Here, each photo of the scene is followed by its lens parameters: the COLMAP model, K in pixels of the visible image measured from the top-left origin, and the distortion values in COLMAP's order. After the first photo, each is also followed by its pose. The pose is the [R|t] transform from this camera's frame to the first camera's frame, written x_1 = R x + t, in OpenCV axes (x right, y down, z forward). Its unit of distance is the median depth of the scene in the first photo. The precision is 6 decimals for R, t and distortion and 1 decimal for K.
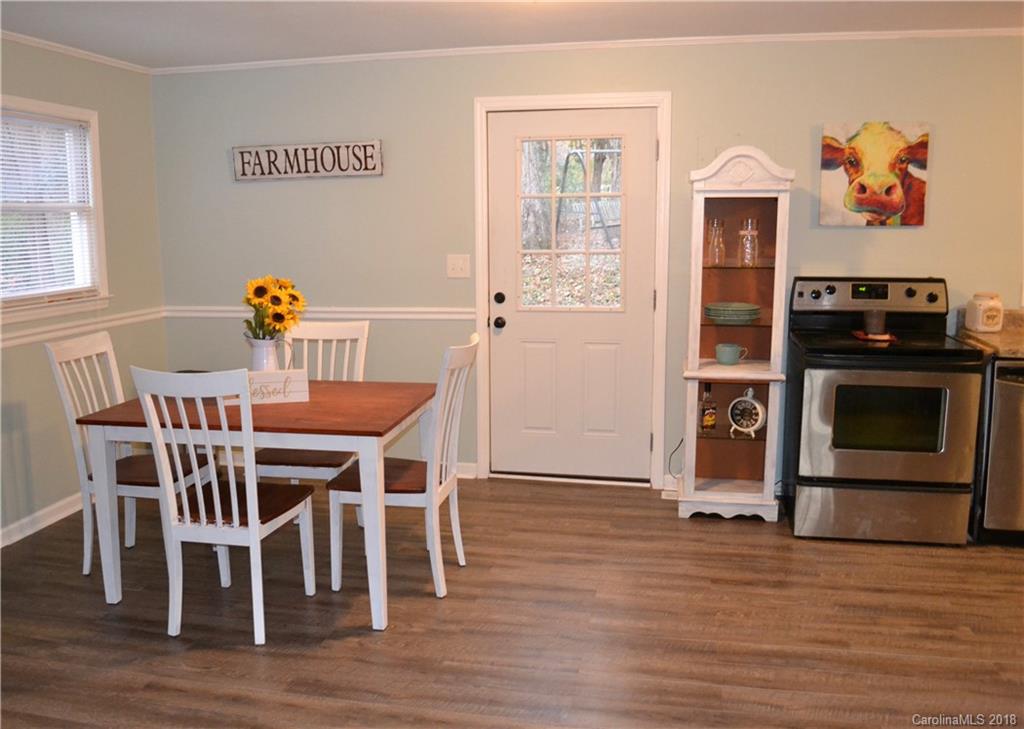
lens RADIAL K [[880.8, 0, 512.0], [0, 880.8, 364.5], [0, 0, 1]] dist [-0.073162, 0.002455]
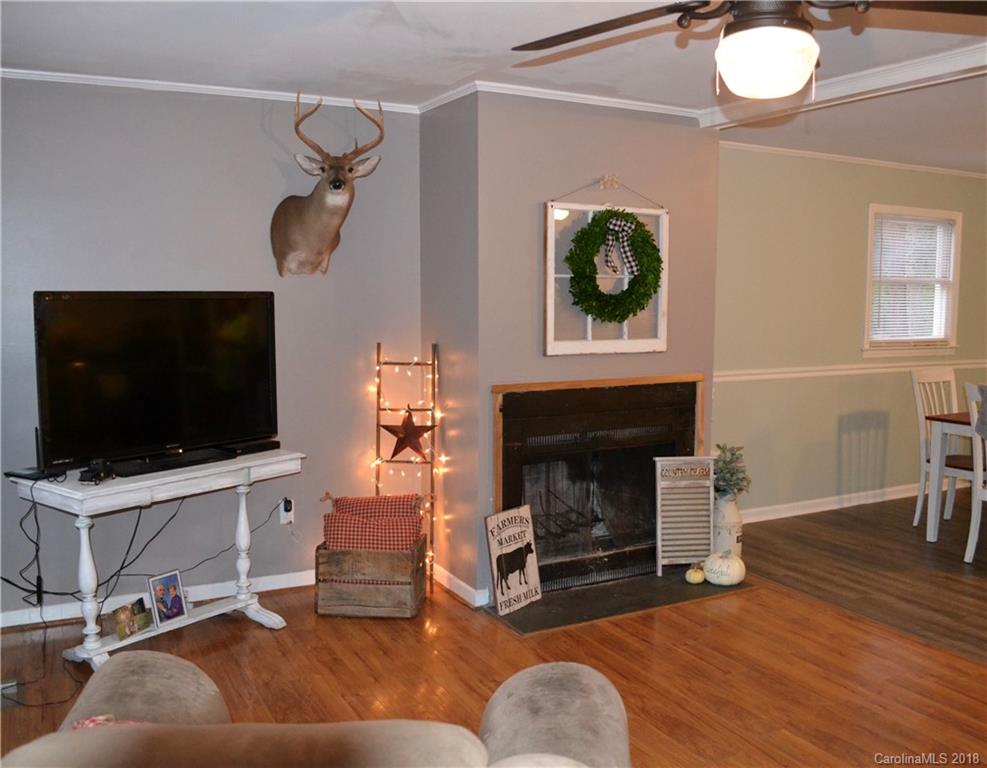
lens RADIAL K [[931.5, 0, 493.5], [0, 931.5, 384.0], [0, 0, 1]] dist [-0.079674, 0.002321]
pose [[0.618798, 0.085719, -0.780859, 0.191708], [-0.135241, 0.990811, 0.001594, 0.069420], [0.773821, 0.104618, 0.624705, -0.413129]]
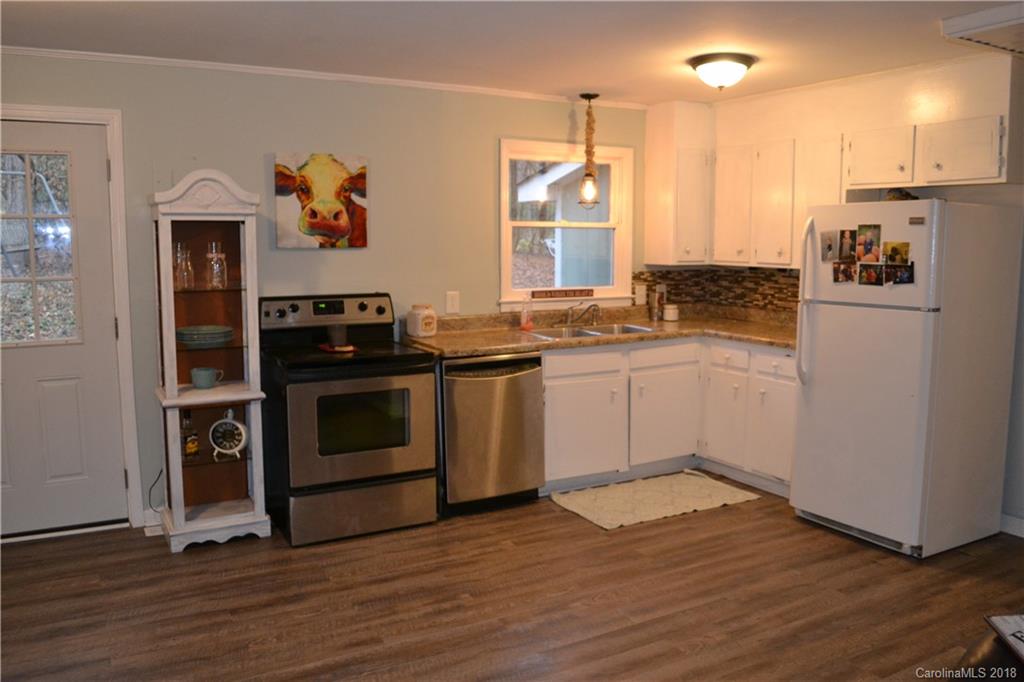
lens RADIAL K [[799.7, 0, 512.0], [0, 799.7, 341.0], [0, 0, 1]] dist [-0.072889, -0.001250]
pose [[0.762438, -0.071561, 0.643092, -0.060902], [0.098869, 0.995079, -0.006489, -0.013385], [-0.639463, 0.068530, 0.765762, 0.091734]]
